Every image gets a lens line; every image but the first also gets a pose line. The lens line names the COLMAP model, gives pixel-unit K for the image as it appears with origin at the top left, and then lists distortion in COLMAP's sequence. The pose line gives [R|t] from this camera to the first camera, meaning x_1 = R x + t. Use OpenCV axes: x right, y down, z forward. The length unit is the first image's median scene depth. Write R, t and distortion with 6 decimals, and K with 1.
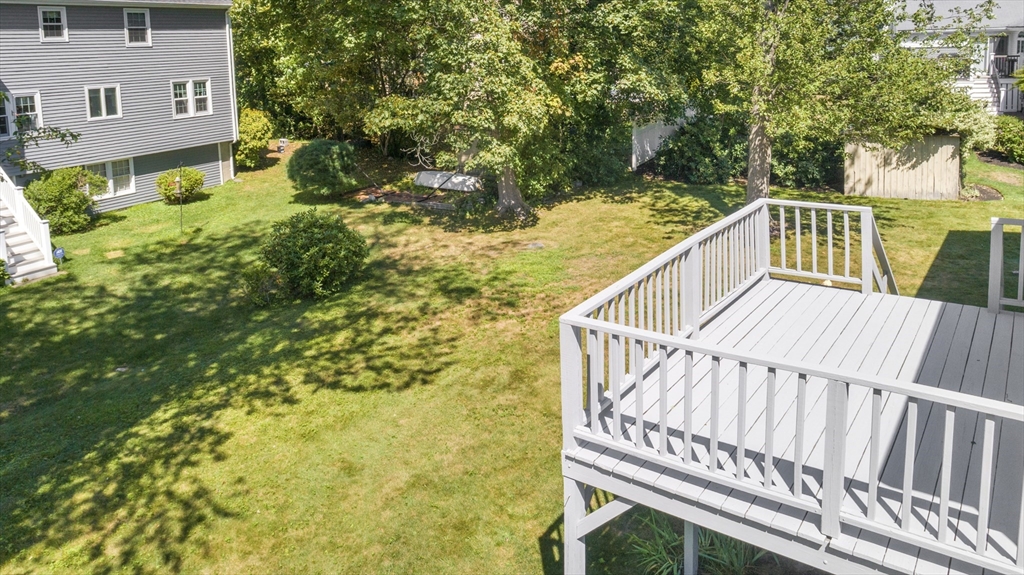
lens RADIAL K [[725.8, 0, 512.4], [0, 725.8, 287.5], [0, 0, 1]] dist [-0.002000, 0.004359]
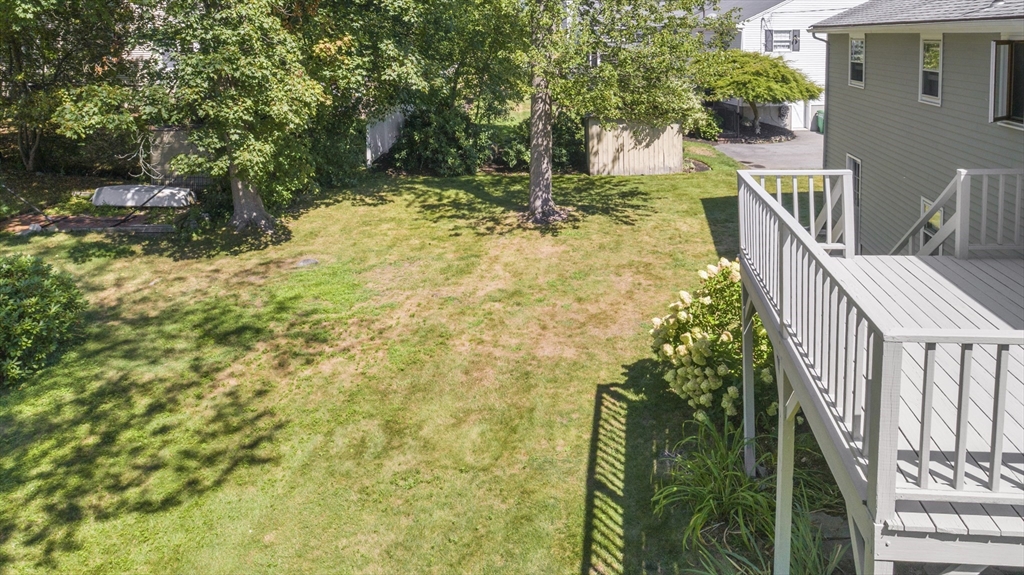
lens RADIAL K [[728.1, 0, 512.1], [0, 728.1, 215.3], [0, 0, 1]] dist [-0.006646, 0.002751]
pose [[0.857034, -0.097445, 0.505961, -0.179436], [0.148876, 0.986904, -0.062105, -0.024739], [-0.493283, 0.128551, 0.860318, 0.173360]]
